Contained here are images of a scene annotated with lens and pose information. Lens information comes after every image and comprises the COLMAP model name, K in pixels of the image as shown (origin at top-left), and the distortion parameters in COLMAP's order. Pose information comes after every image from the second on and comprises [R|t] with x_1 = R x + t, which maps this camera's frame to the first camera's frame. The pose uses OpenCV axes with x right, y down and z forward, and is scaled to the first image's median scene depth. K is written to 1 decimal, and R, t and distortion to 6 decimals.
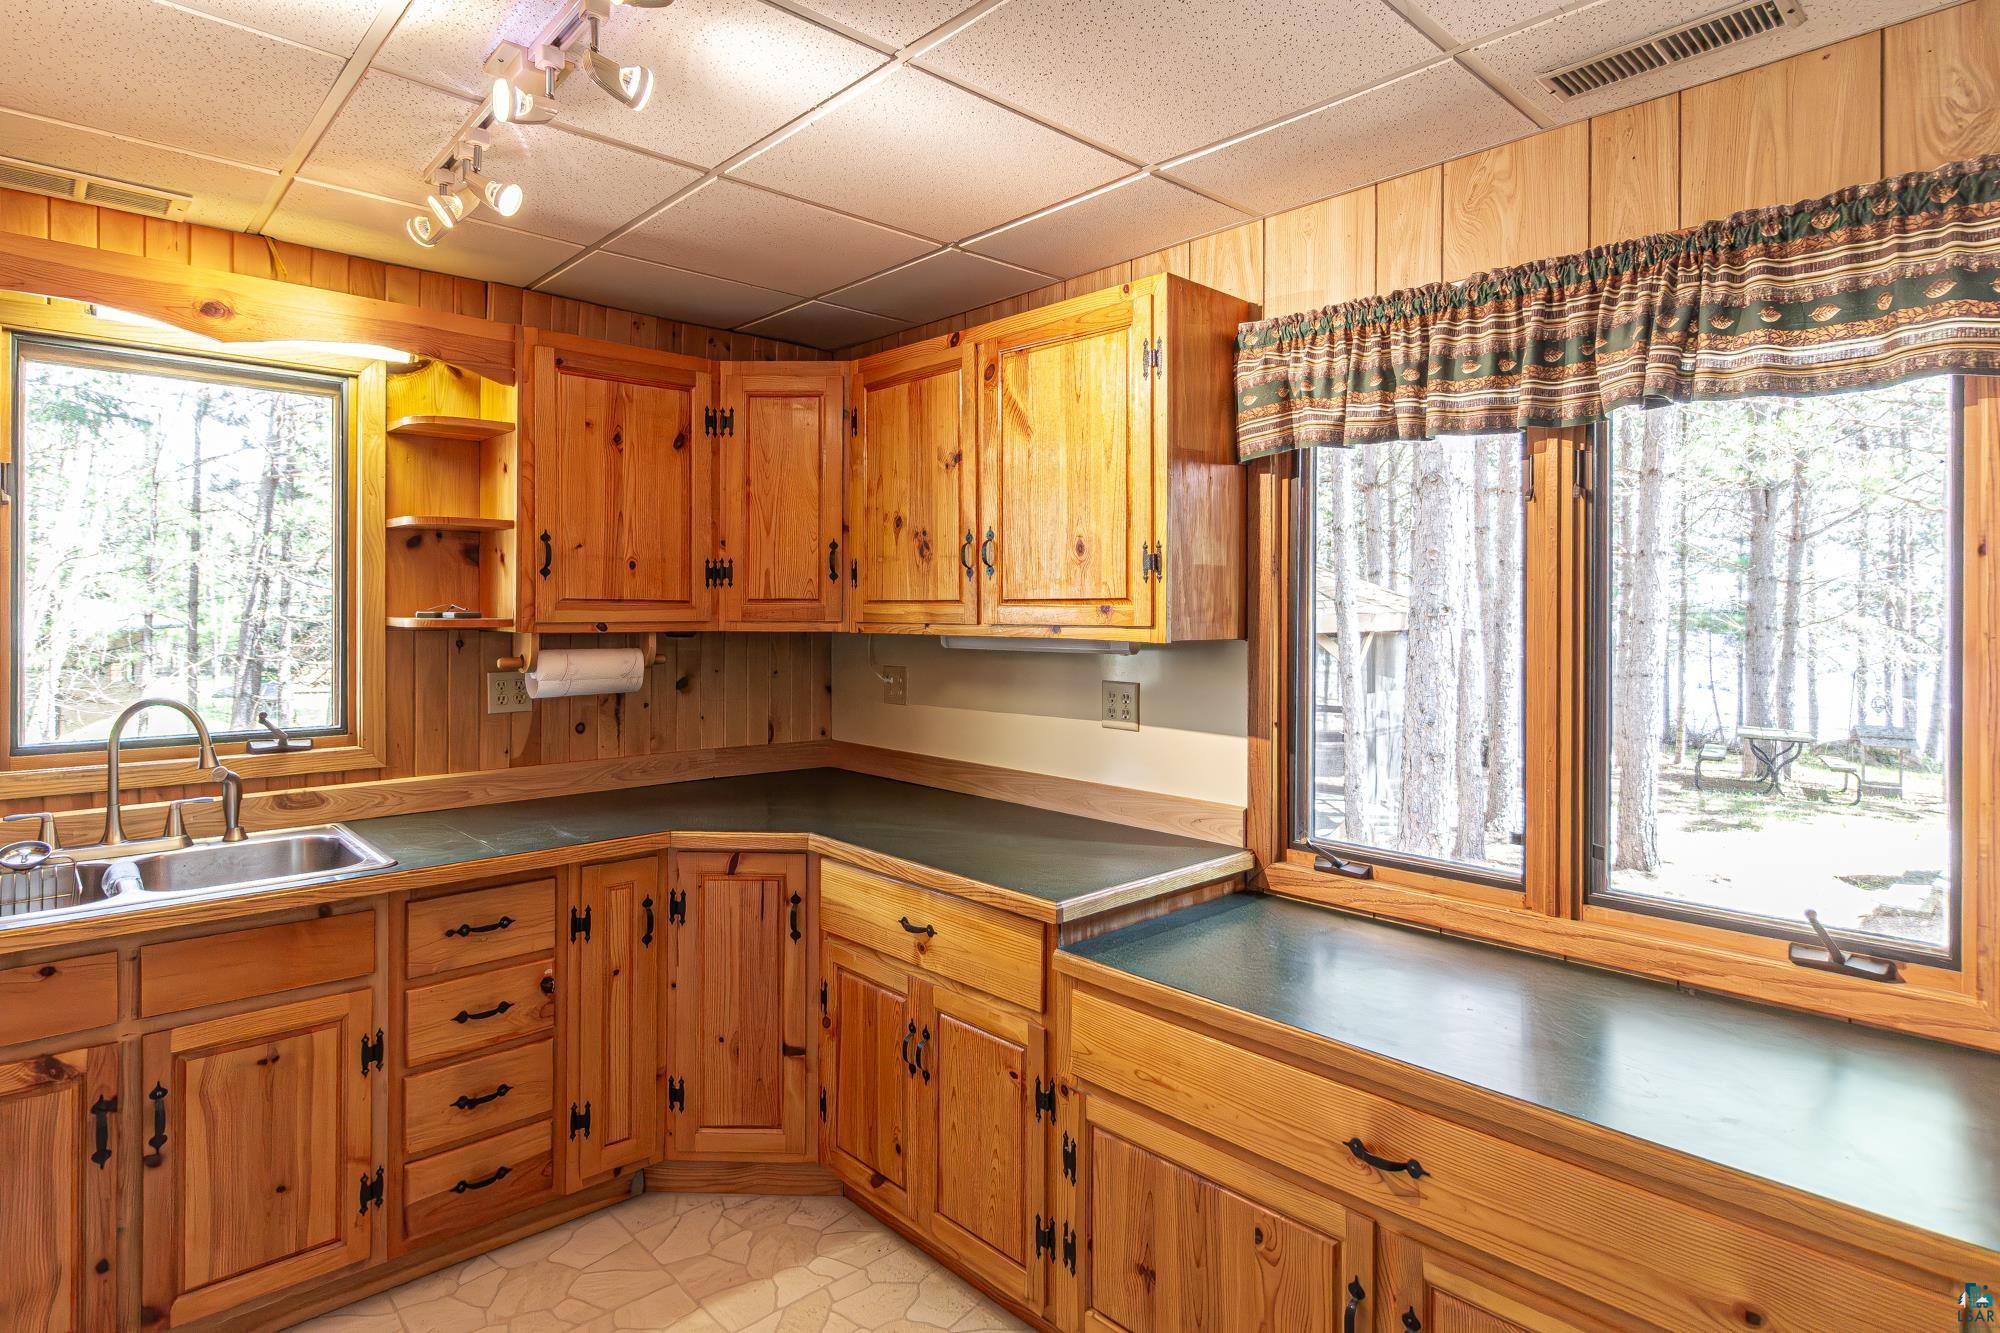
lens RADIAL K [[1059.1, 0, 1028.9], [0, 1059.1, 609.4], [0, 0, 1]] dist [0.000236, -0.000457]
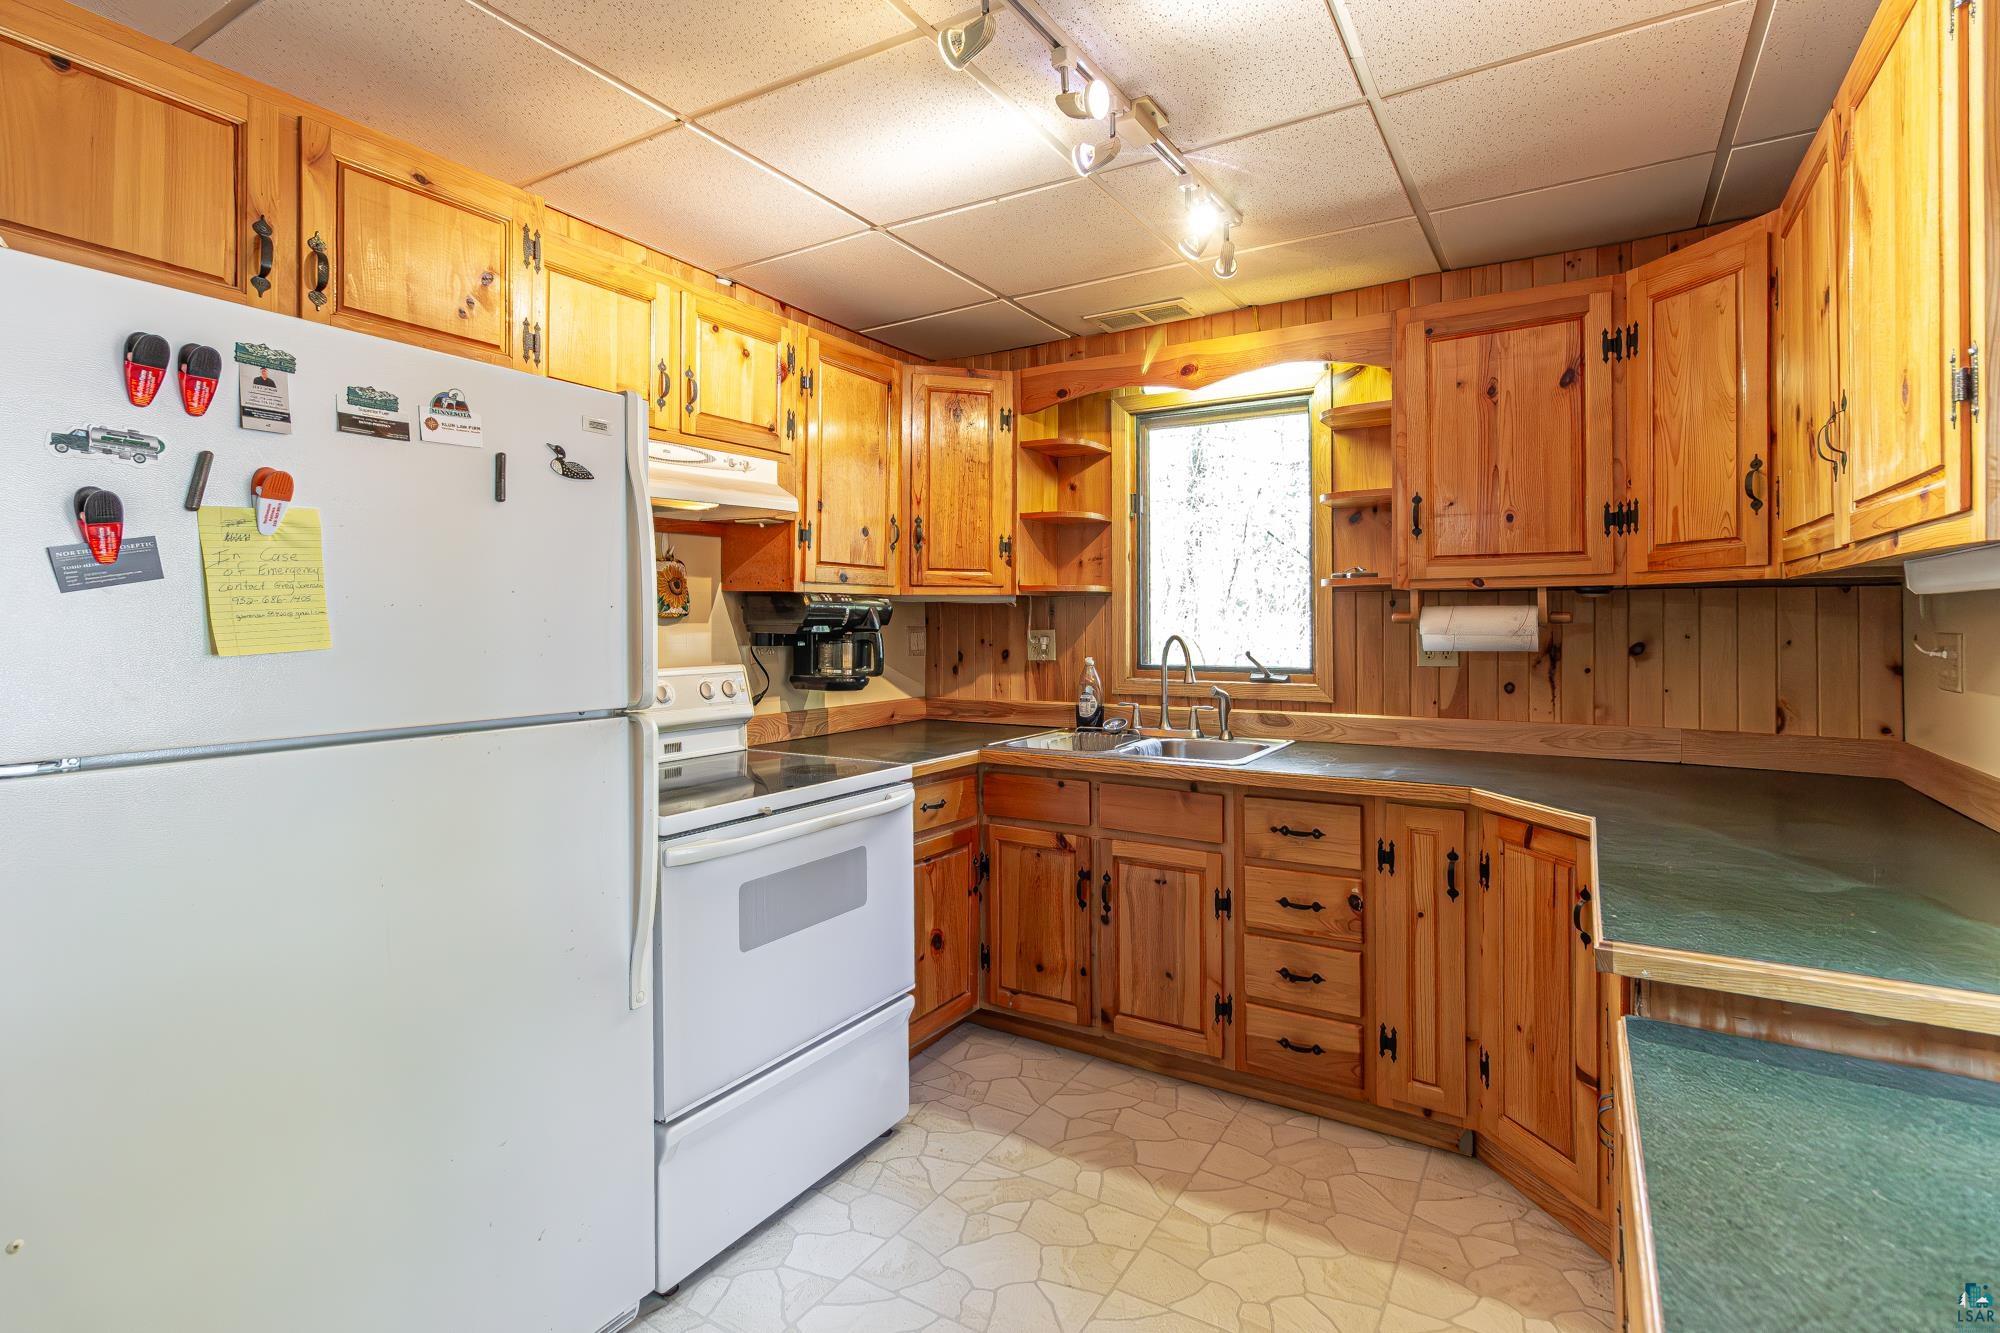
lens RADIAL K [[952.6, 0, 1031.5], [0, 952.6, 619.1], [0, 0, 1]] dist [0.000330, 0.000650]
pose [[0.271639, -0.008474, -0.962362, 0.379197], [0.004313, 0.999962, -0.007588, 0.061200], [0.962390, -0.002090, 0.271665, 0.376550]]
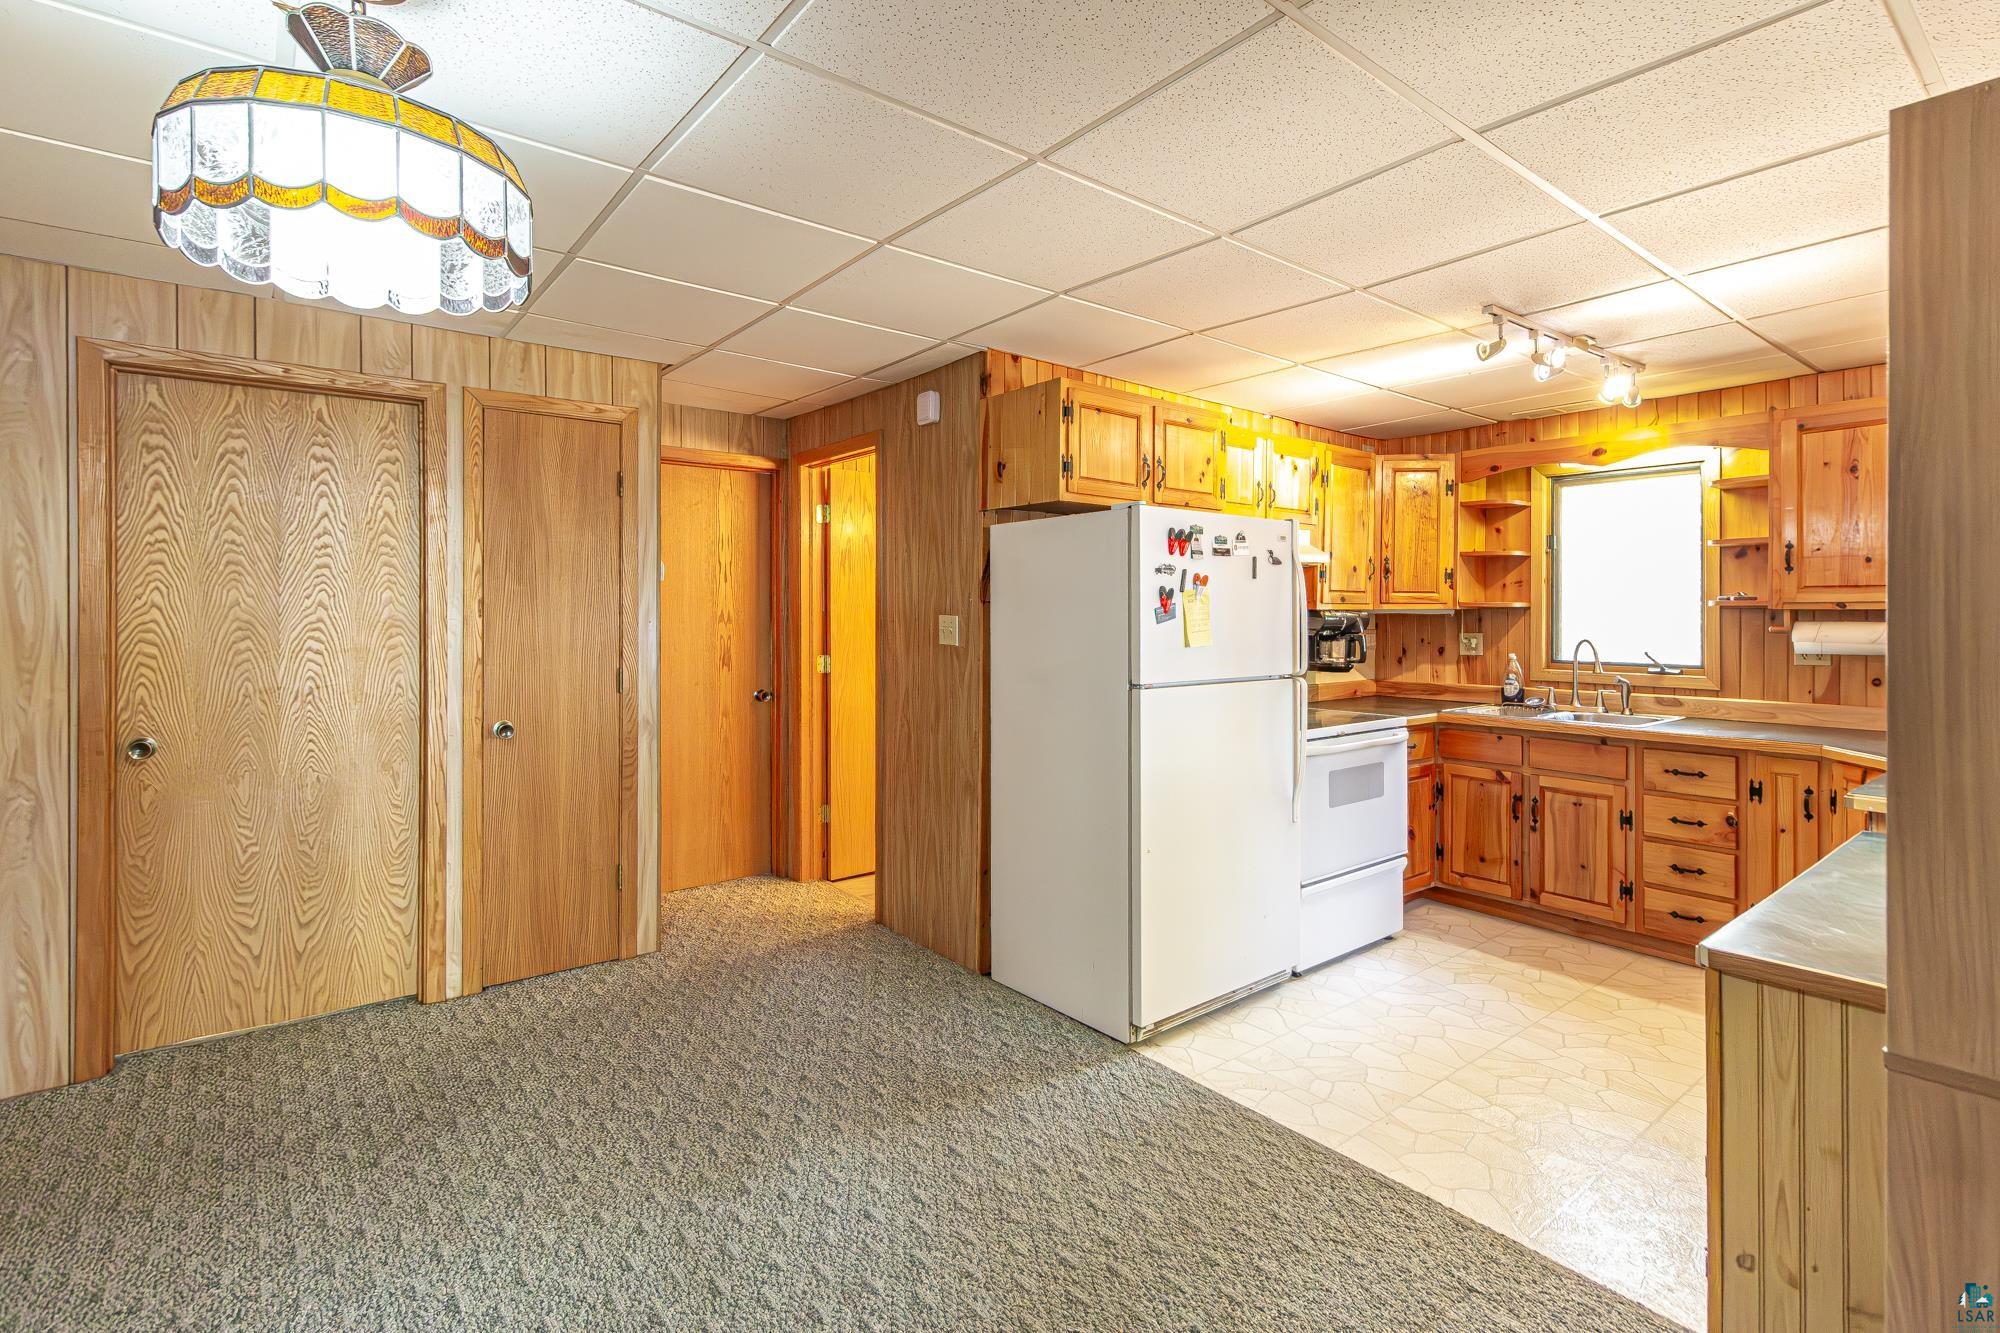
lens RADIAL K [[942.2, 0, 1013.2], [0, 942.2, 616.3], [0, 0, 1]] dist [0.002000, 0.000743]
pose [[-0.087017, -0.002204, -0.996204, 1.018464], [-0.001744, 0.999996, -0.002060, 0.038367], [0.996205, 0.001558, -0.087020, 0.016226]]
